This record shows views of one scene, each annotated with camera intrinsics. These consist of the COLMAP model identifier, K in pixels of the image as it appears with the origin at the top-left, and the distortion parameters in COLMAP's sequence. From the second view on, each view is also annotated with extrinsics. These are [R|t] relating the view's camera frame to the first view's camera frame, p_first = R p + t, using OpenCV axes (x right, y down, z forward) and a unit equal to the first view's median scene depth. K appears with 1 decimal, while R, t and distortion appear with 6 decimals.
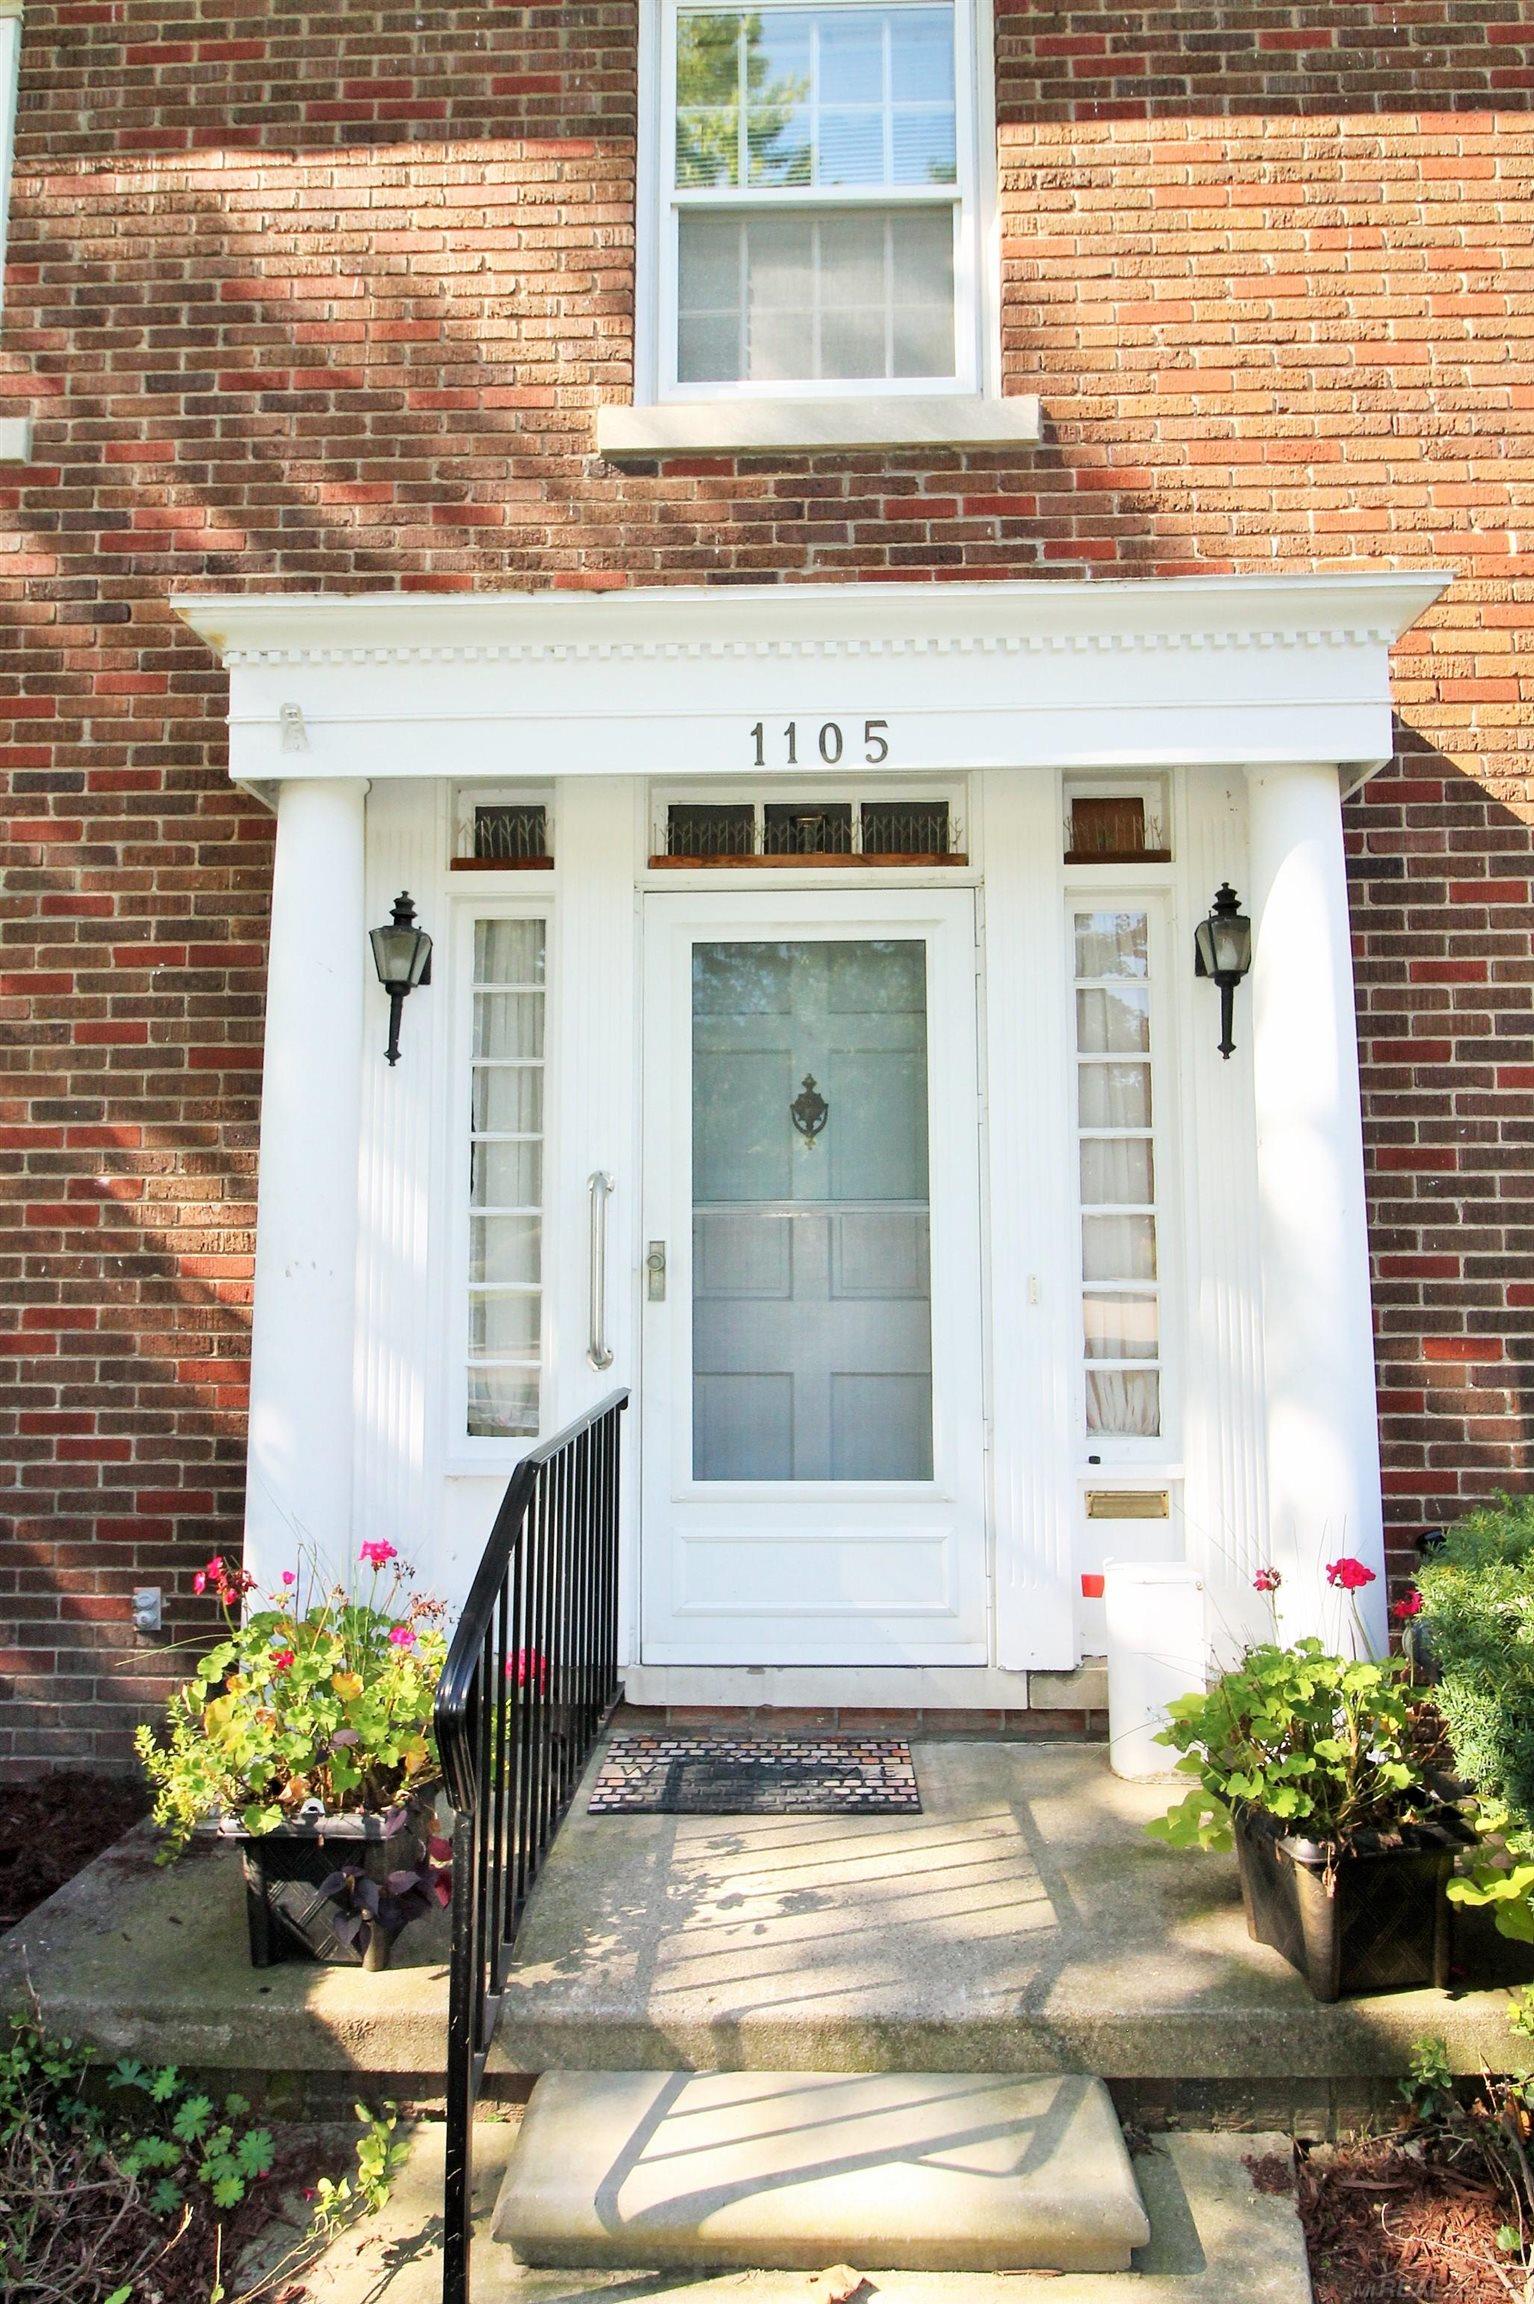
lens RADIAL K [[1249.0, 0, 761.1], [0, 1249.0, 1109.2], [0, 0, 1]] dist [-0.003485, 0.000154]
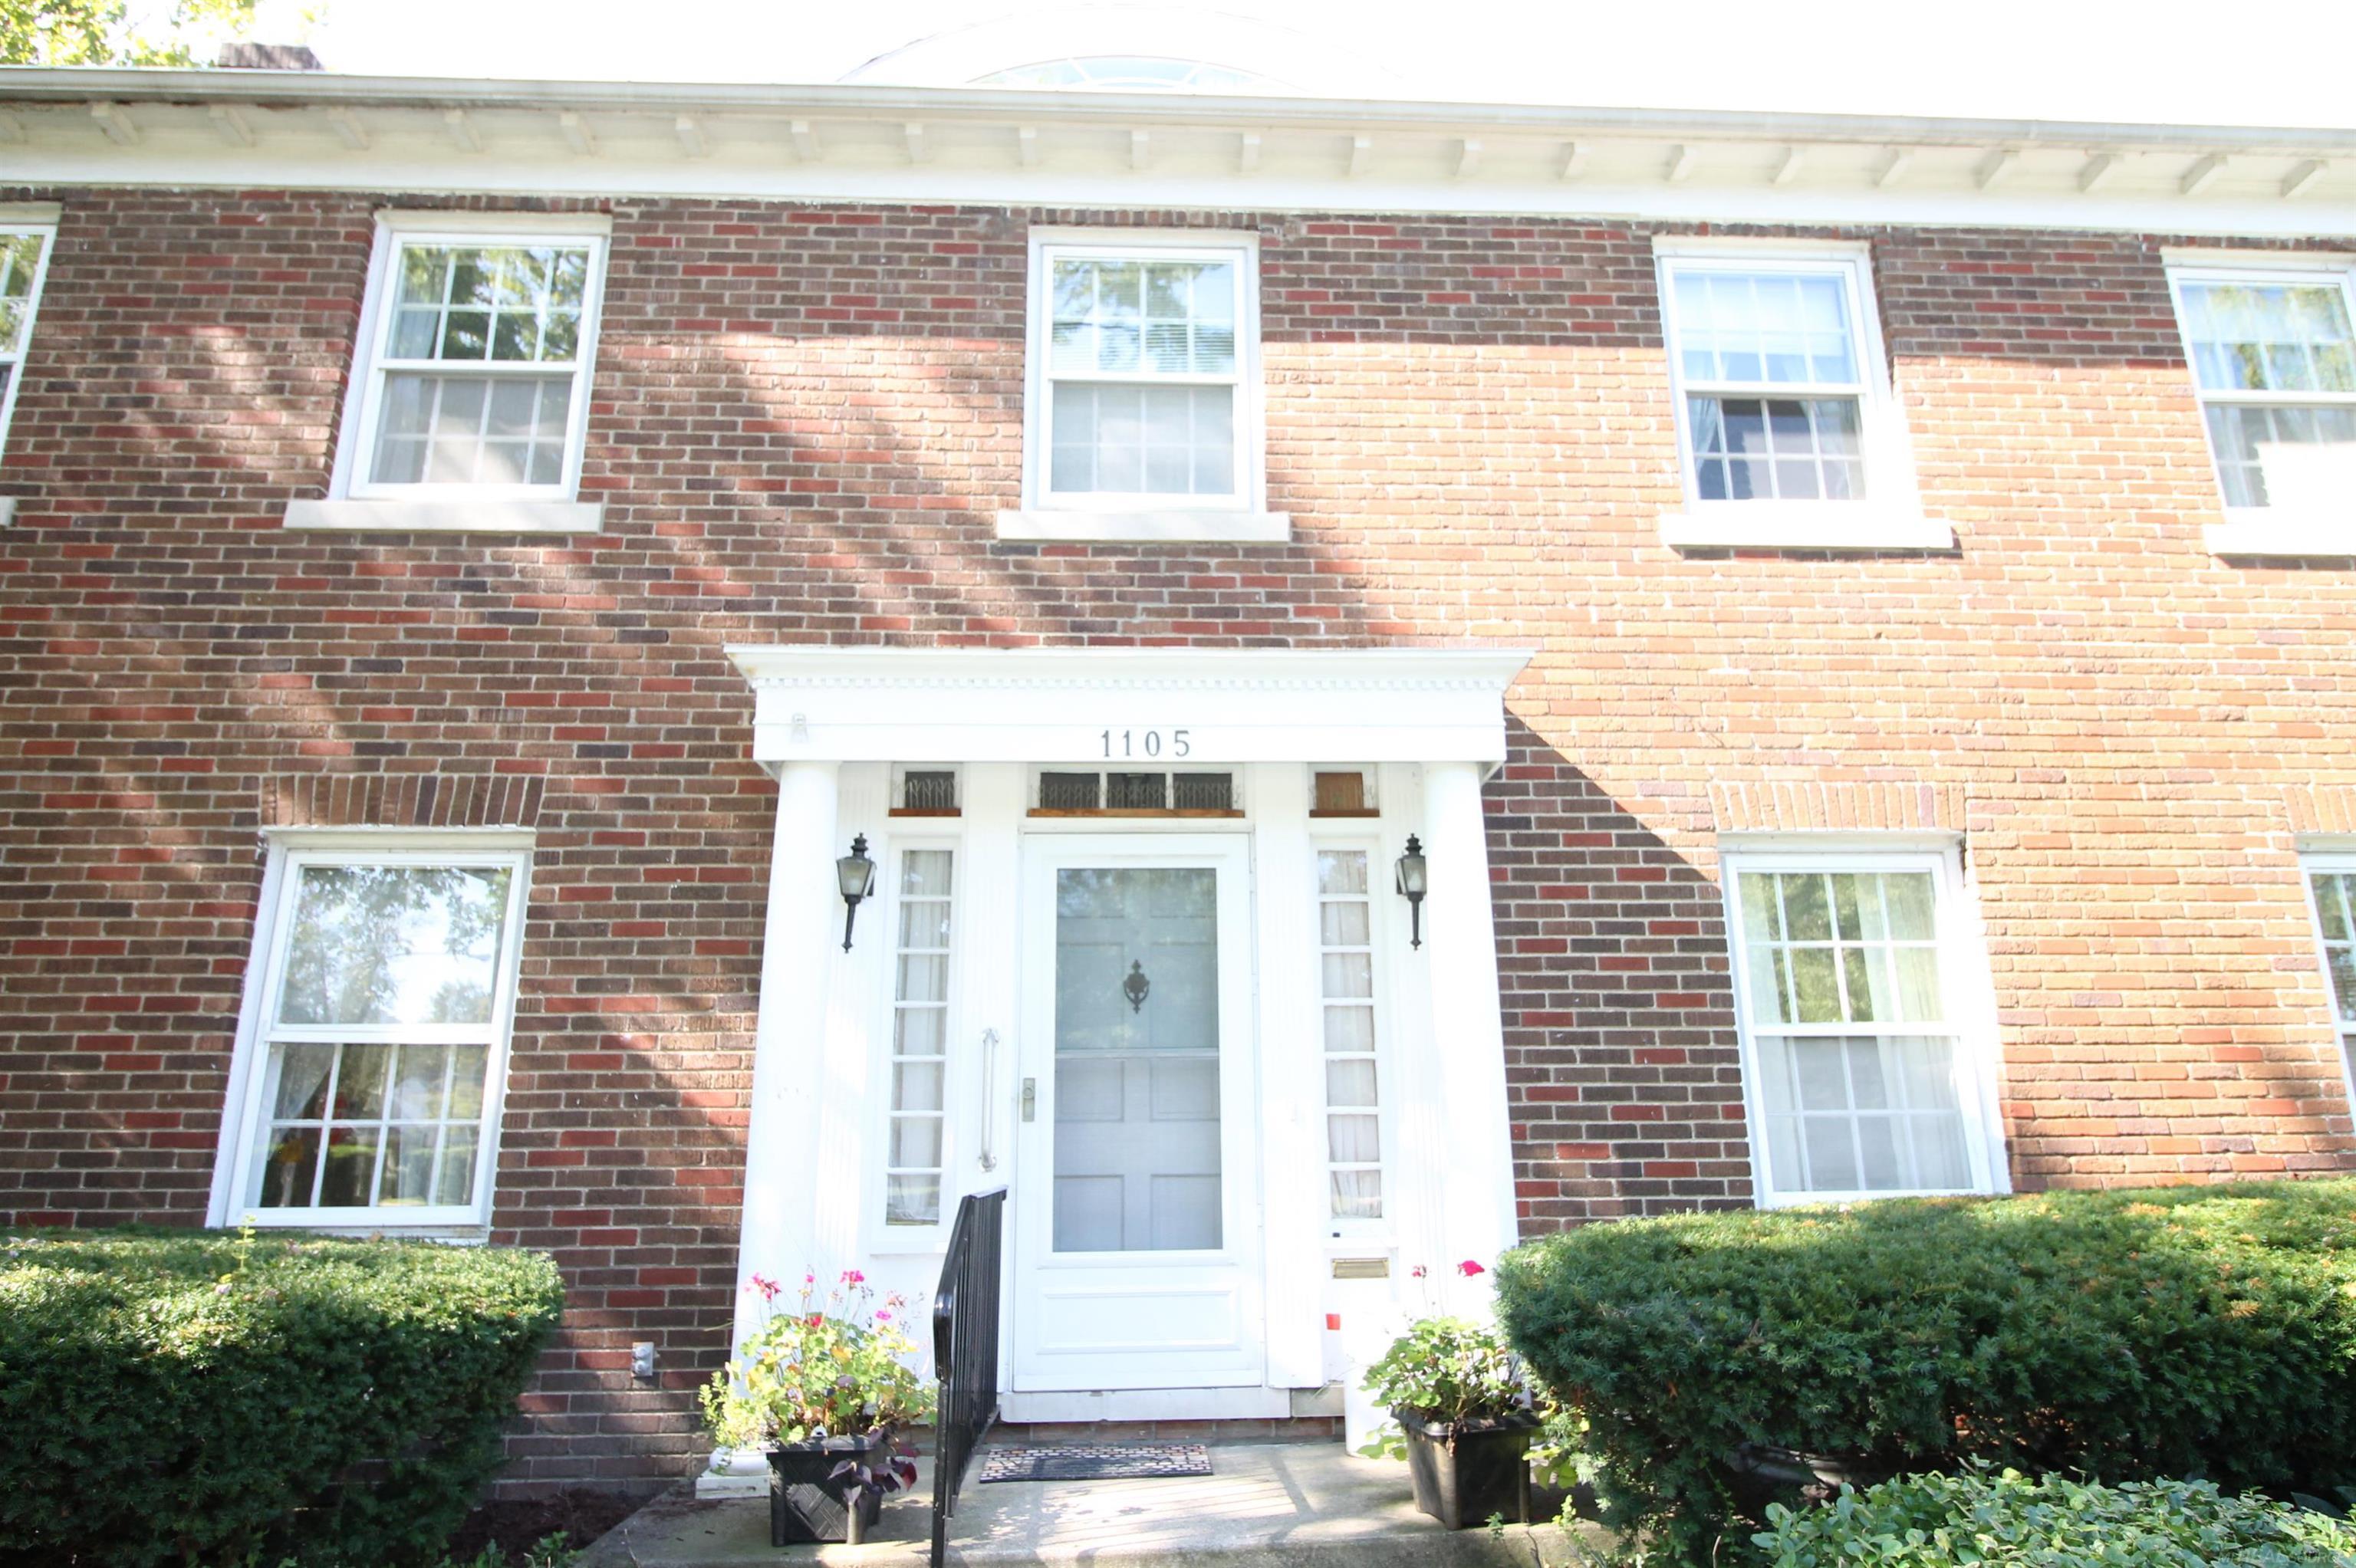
lens RADIAL K [[1277.1, 0, 1178.0], [0, 1277.1, 784.0], [0, 0, 1]] dist [-0.003485, 0.000154]
pose [[0.996768, 0.013679, 0.079163, -0.032916], [-0.000142, 0.985695, -0.168539, 0.019761], [-0.080336, 0.167983, 0.982511, -0.480944]]
